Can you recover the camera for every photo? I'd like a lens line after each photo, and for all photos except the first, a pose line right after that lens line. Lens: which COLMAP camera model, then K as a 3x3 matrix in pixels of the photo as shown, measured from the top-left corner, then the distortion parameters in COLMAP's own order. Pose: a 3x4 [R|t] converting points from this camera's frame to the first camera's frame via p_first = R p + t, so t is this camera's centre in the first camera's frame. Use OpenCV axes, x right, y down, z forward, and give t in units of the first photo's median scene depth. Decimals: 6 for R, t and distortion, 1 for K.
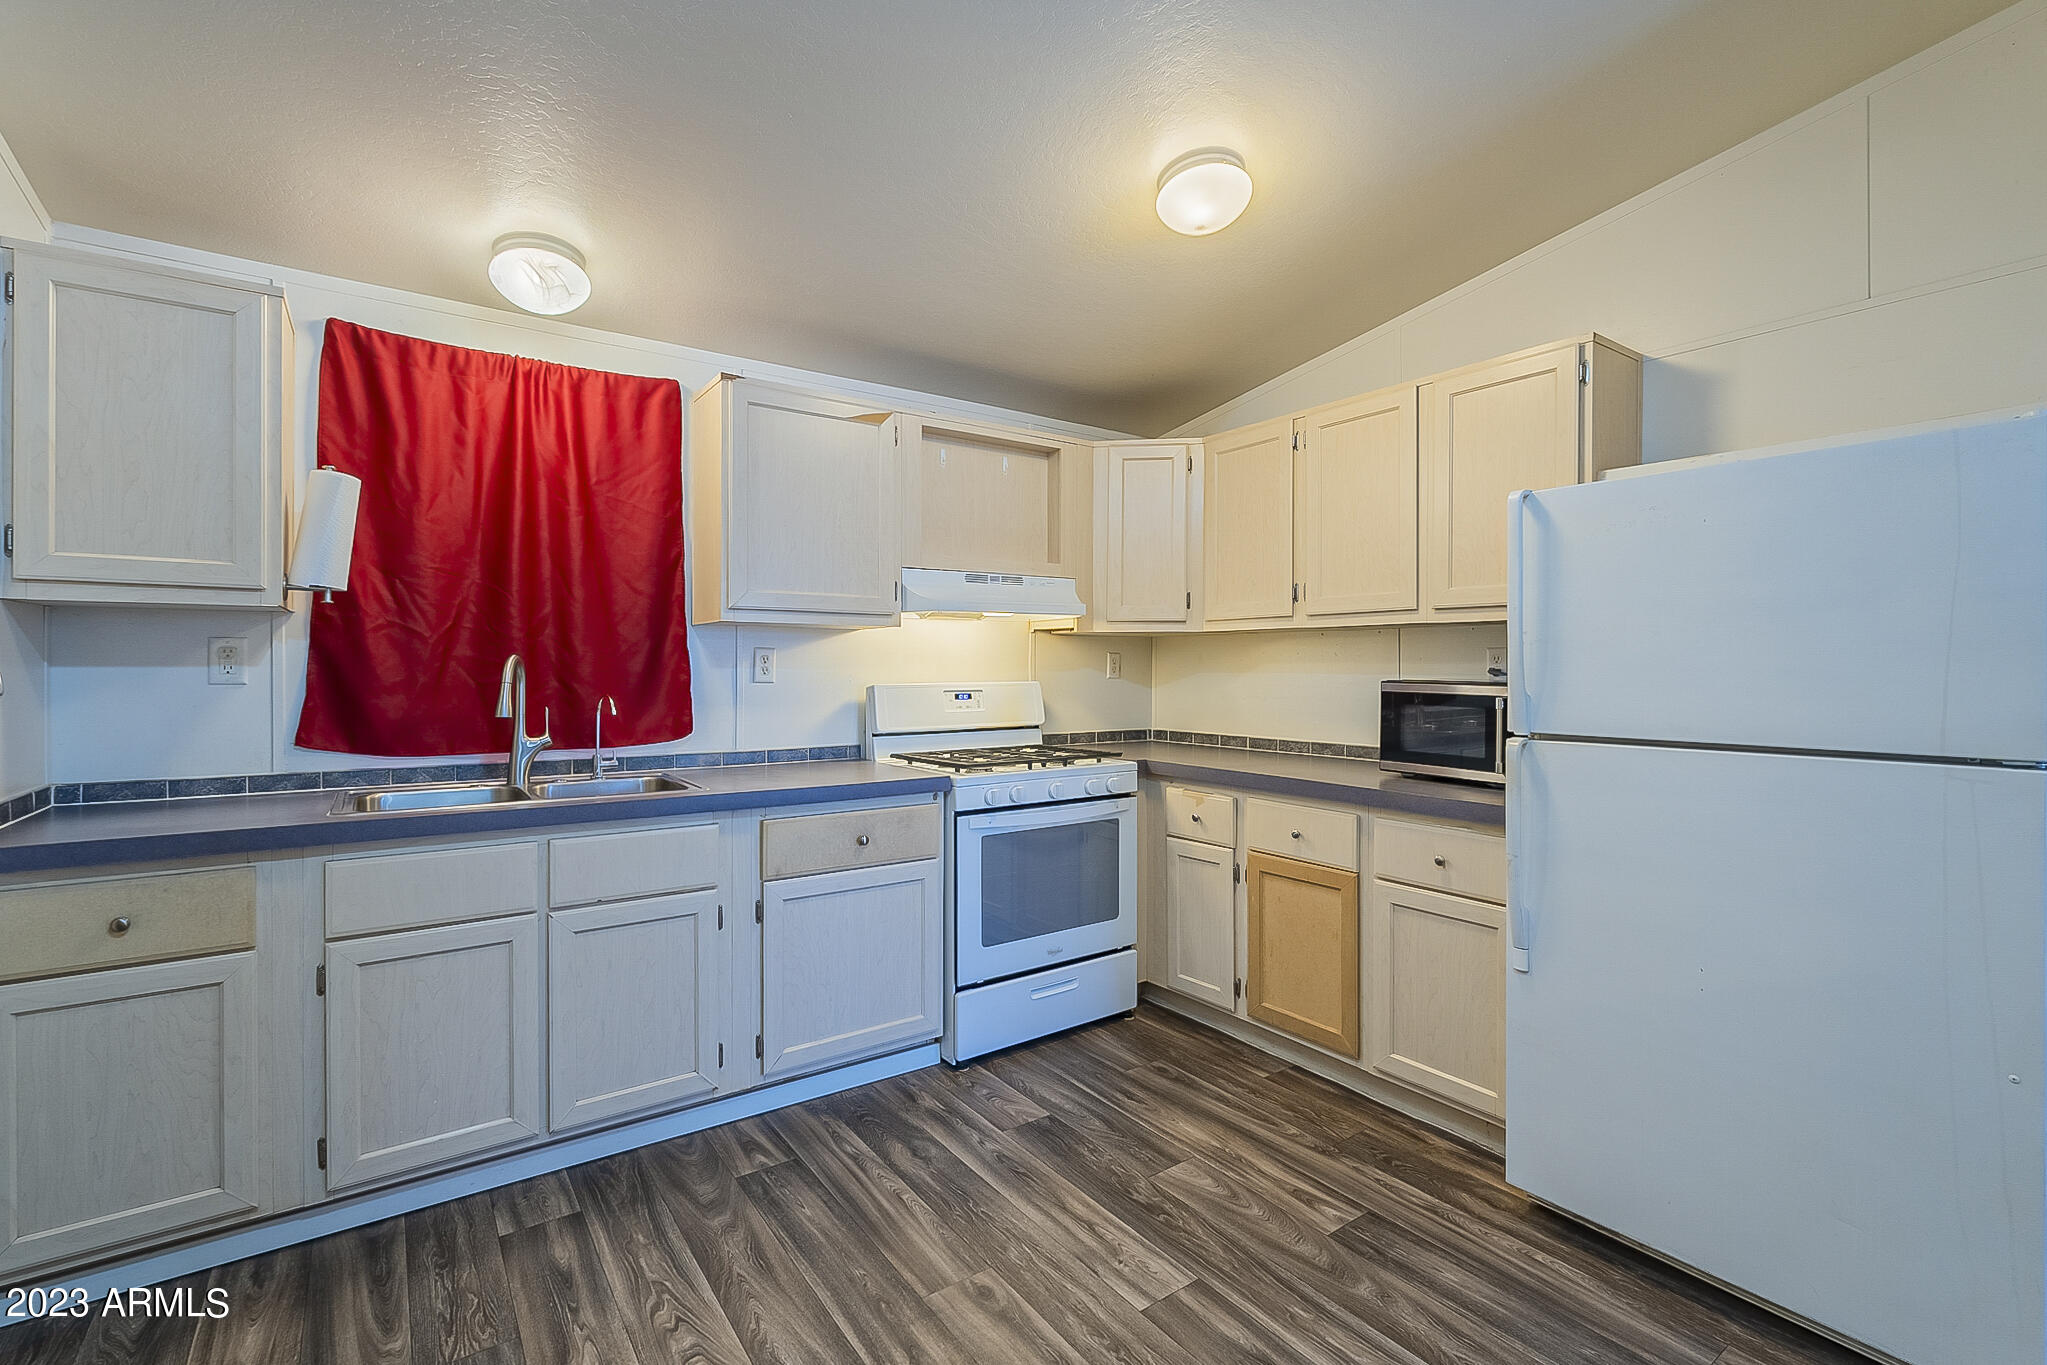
lens RADIAL K [[894.8, 0, 1015.8], [0, 894.8, 673.8], [0, 0, 1]] dist [-0.011008, 0.000832]
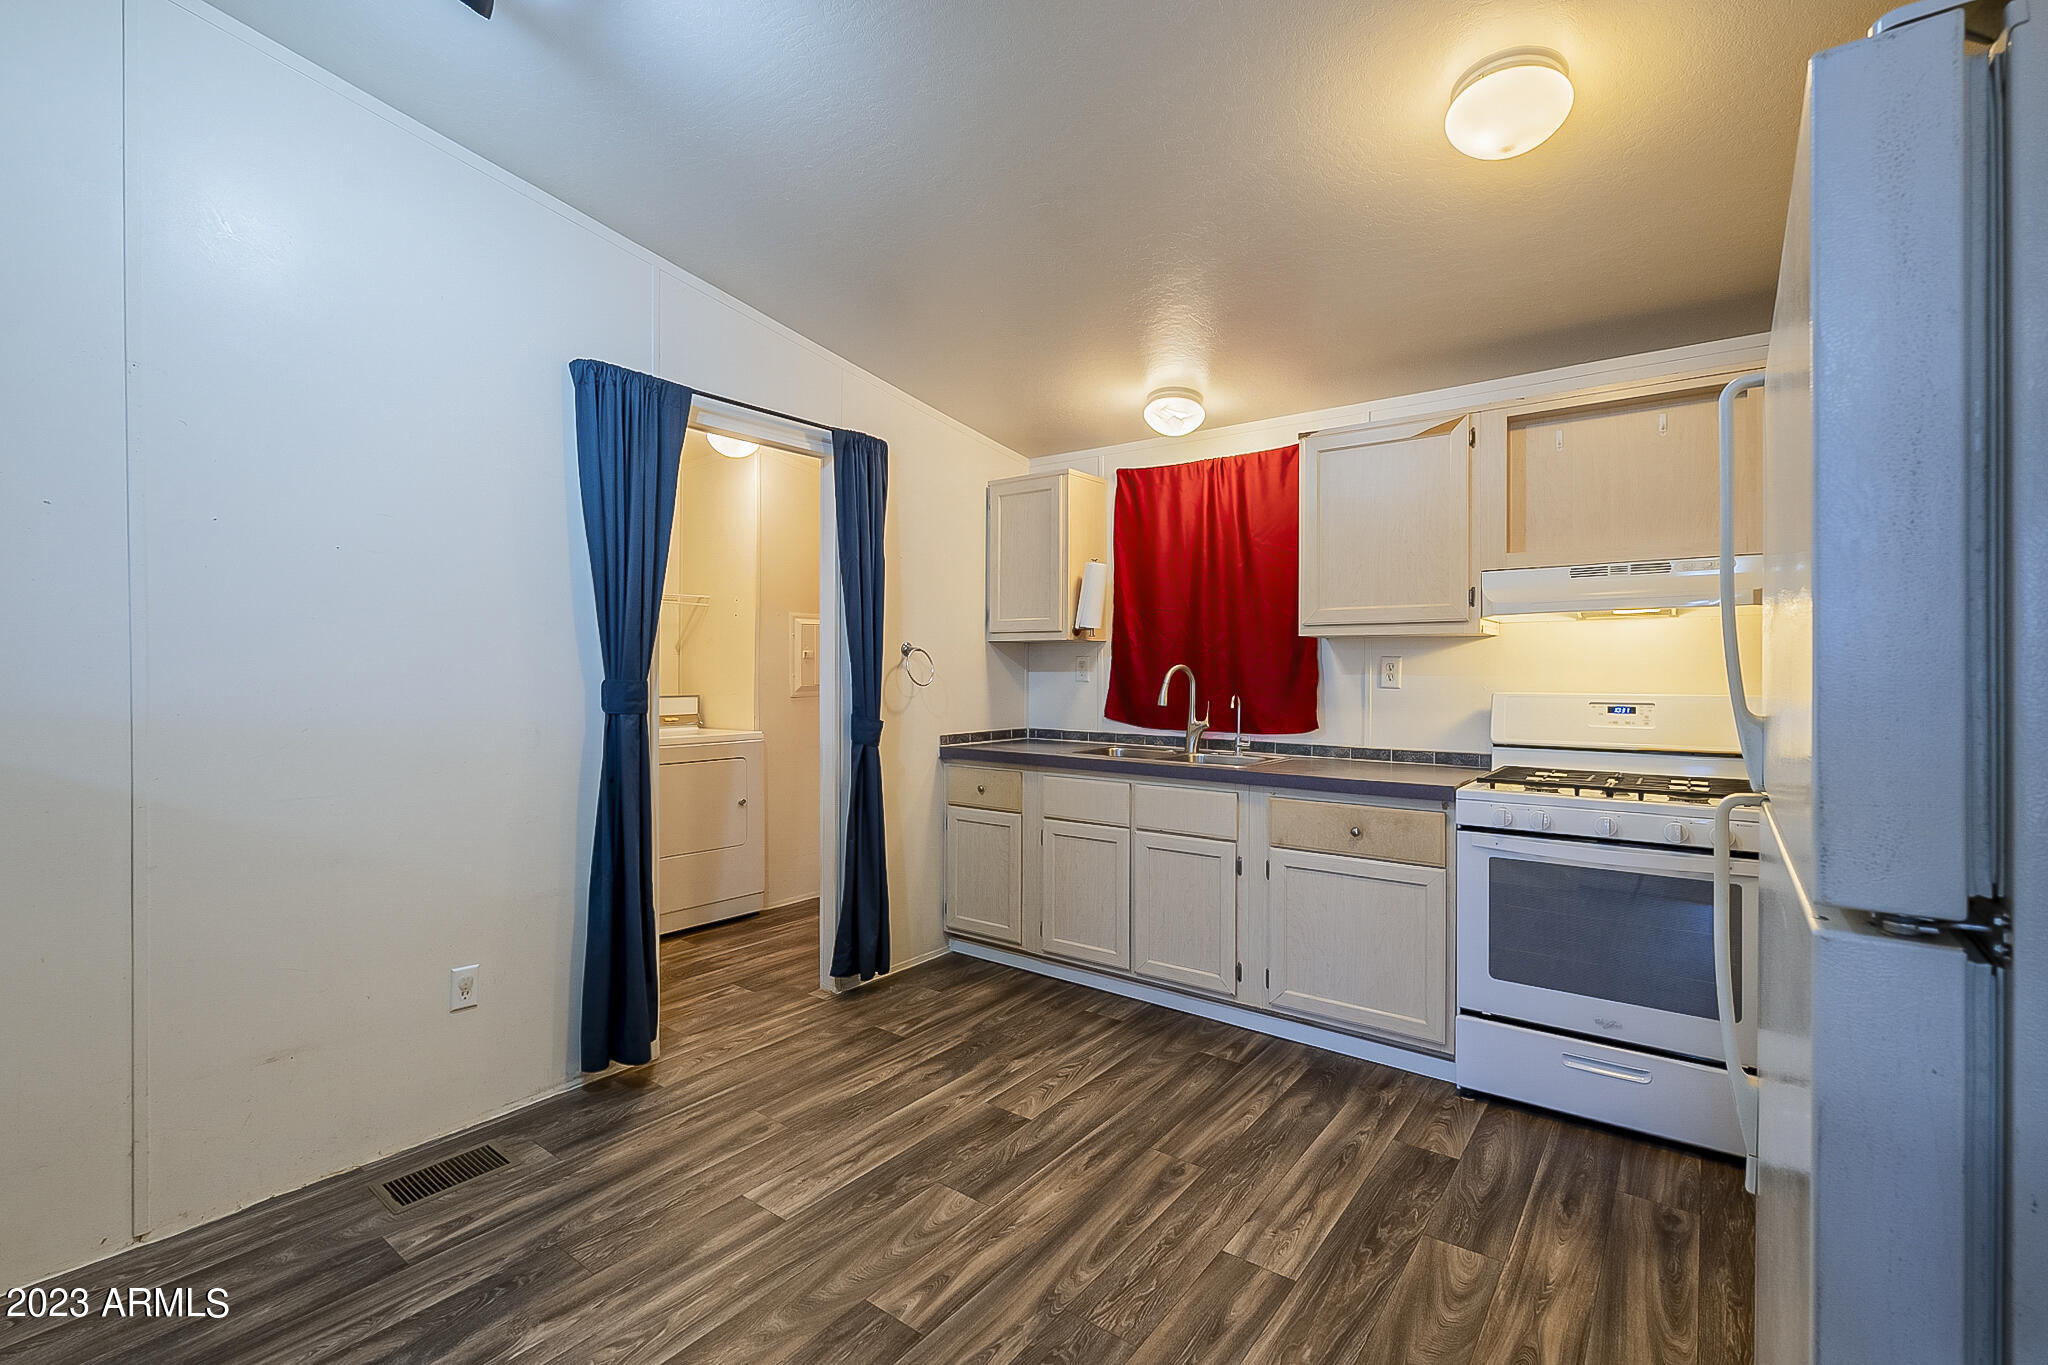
lens RADIAL K [[895.3, 0, 1017.8], [0, 895.3, 675.6], [0, 0, 1]] dist [-0.011008, 0.000832]
pose [[0.302102, 0.007195, -0.953248, 0.792620], [-0.010043, 0.999940, 0.004364, -0.006850], [0.953223, 0.008255, 0.302156, 0.288127]]
